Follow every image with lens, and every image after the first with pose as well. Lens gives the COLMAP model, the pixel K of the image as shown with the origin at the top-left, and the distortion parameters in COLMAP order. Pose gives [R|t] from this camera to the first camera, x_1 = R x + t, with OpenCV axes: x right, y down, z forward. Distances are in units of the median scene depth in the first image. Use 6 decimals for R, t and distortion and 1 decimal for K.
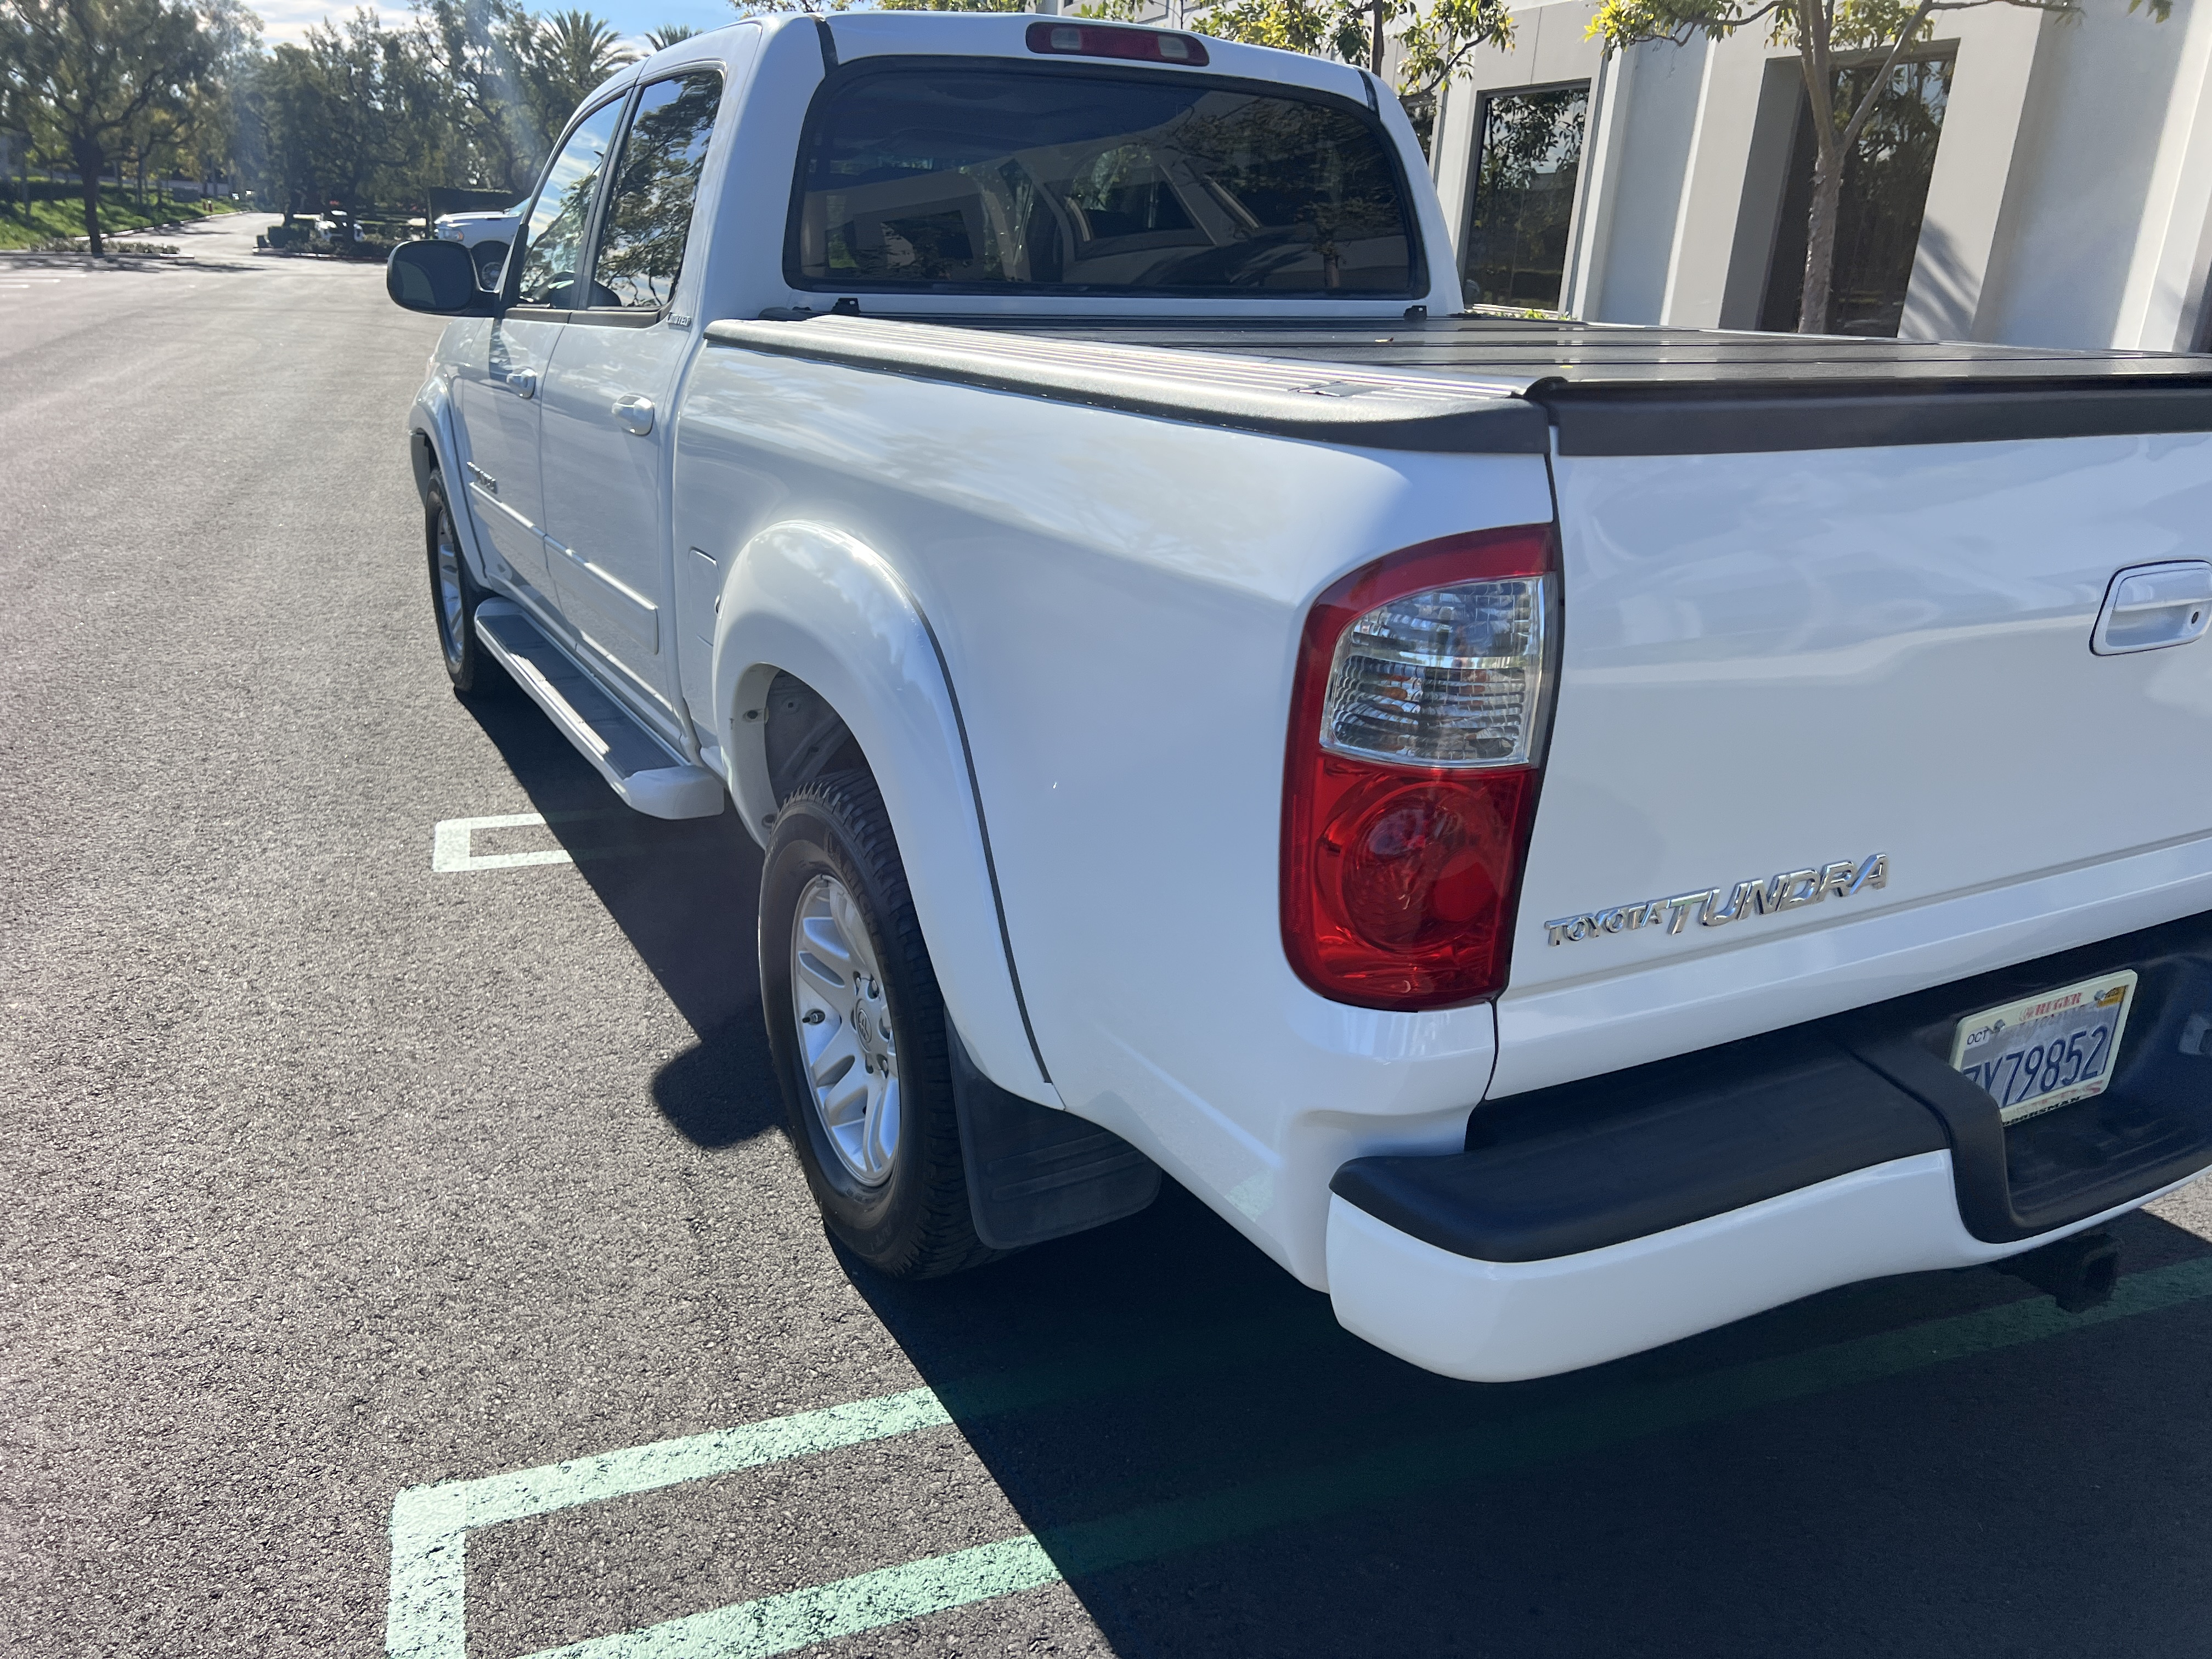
lens RADIAL K [[1634.0, 0, 1116.1], [0, 1634.0, 843.2], [0, 0, 1]] dist [0.084613, -0.094053]
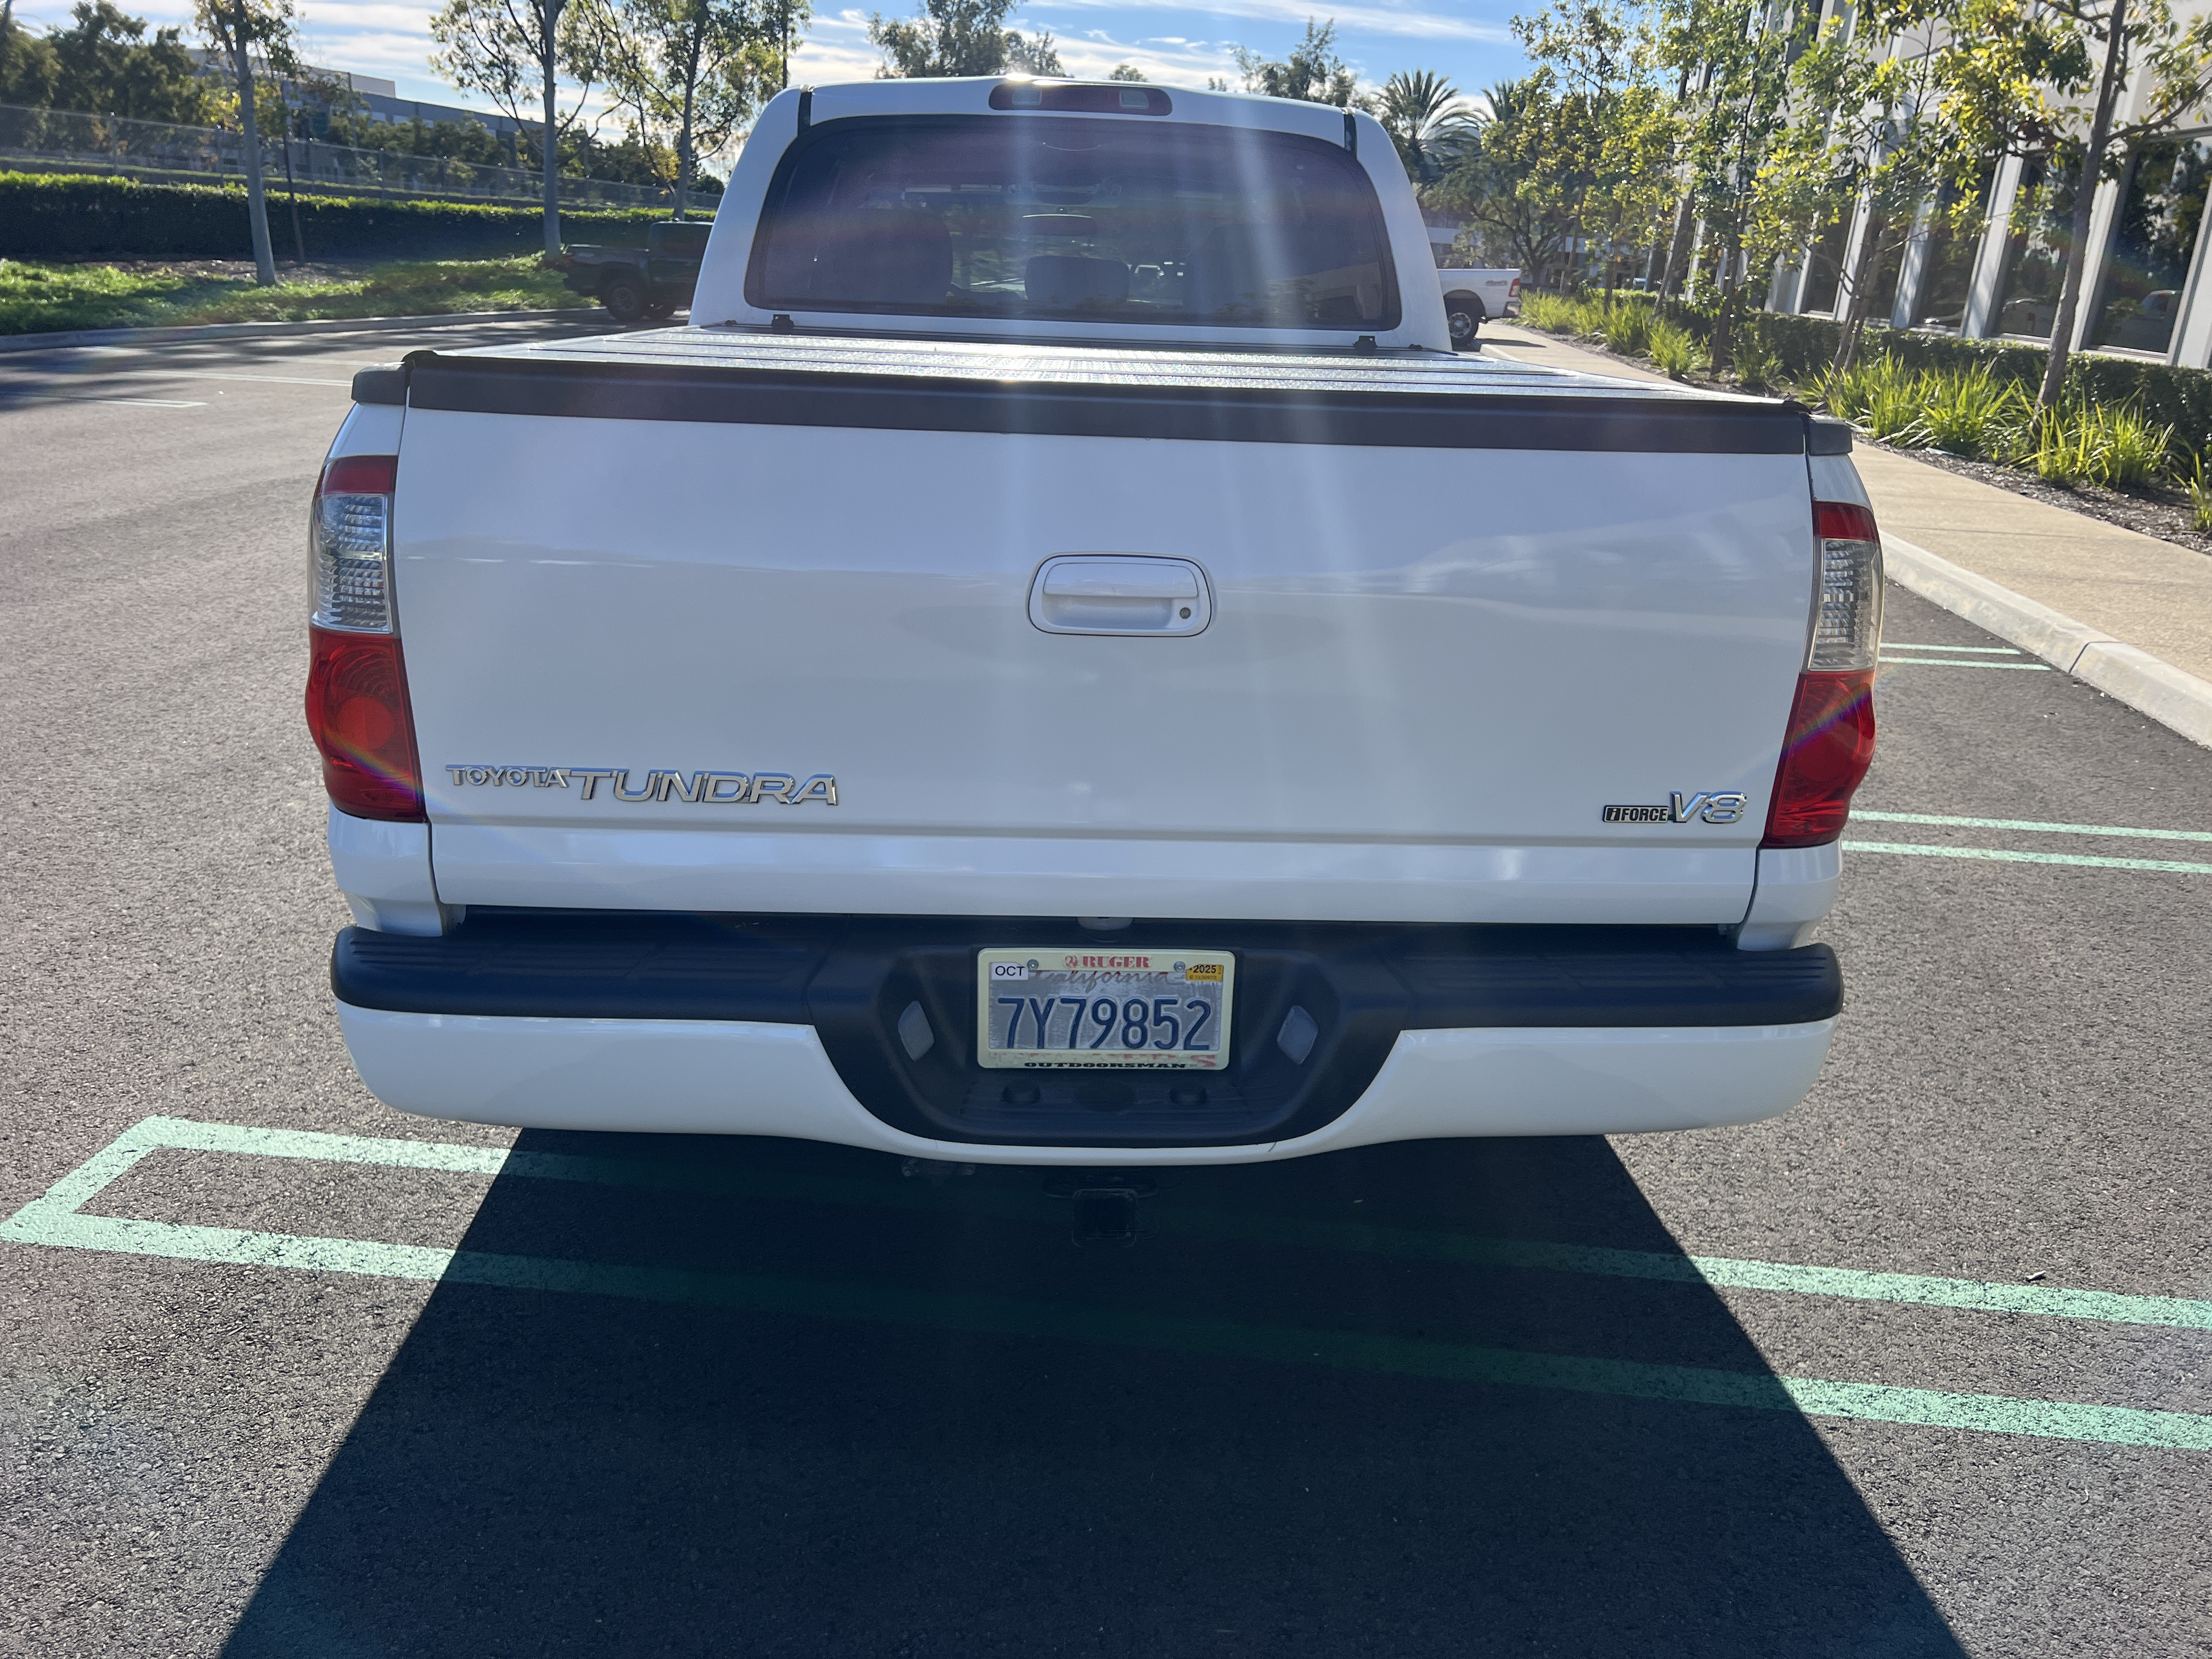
lens RADIAL K [[1634.0, 0, 1116.1], [0, 1634.0, 843.2], [0, 0, 1]] dist [0.084613, -0.094053]
pose [[0.897962, 0.149098, -0.414045, 0.957274], [-0.159626, 0.987134, 0.009280, 0.009193], [0.410102, 0.057759, 0.910209, 0.014525]]
